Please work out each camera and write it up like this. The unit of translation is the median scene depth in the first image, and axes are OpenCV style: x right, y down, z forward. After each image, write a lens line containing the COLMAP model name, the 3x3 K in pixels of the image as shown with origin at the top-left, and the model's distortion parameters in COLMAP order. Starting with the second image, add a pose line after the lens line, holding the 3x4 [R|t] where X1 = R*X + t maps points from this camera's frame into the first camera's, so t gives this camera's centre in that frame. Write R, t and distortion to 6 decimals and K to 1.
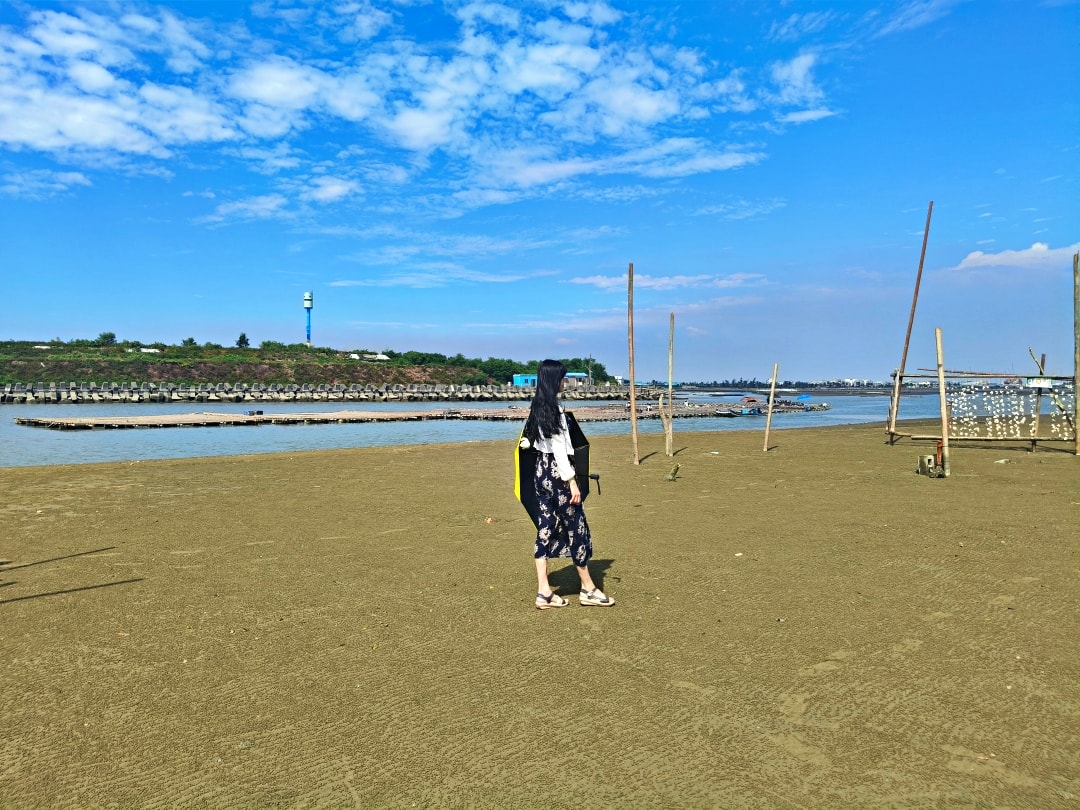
lens RADIAL K [[777.6, 0, 540.3], [0, 777.6, 398.9], [0, 0, 1]] dist [-0.038770, 0.003475]
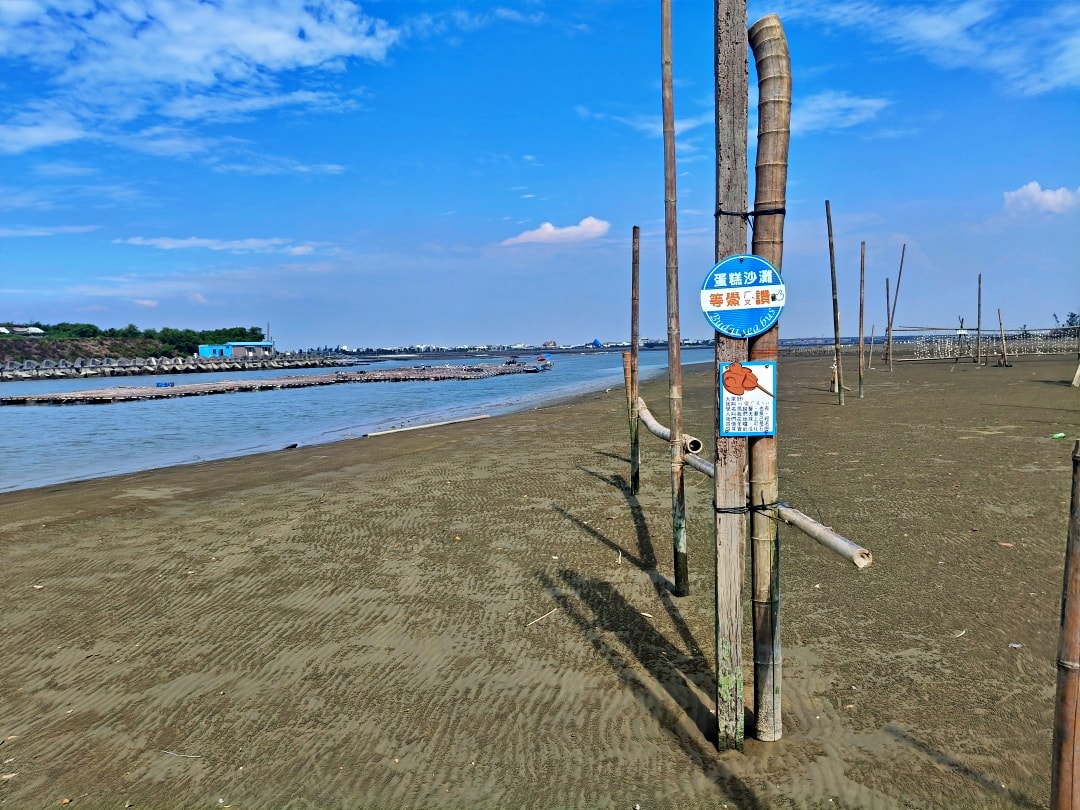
lens RADIAL K [[777.6, 0, 536.1], [0, 777.6, 415.4], [0, 0, 1]] dist [-0.038770, 0.003475]
pose [[0.854638, -0.067383, 0.514834, -0.187845], [0.035051, 0.996769, 0.072274, 0.000732], [-0.518040, -0.043723, 0.854238, -0.050803]]
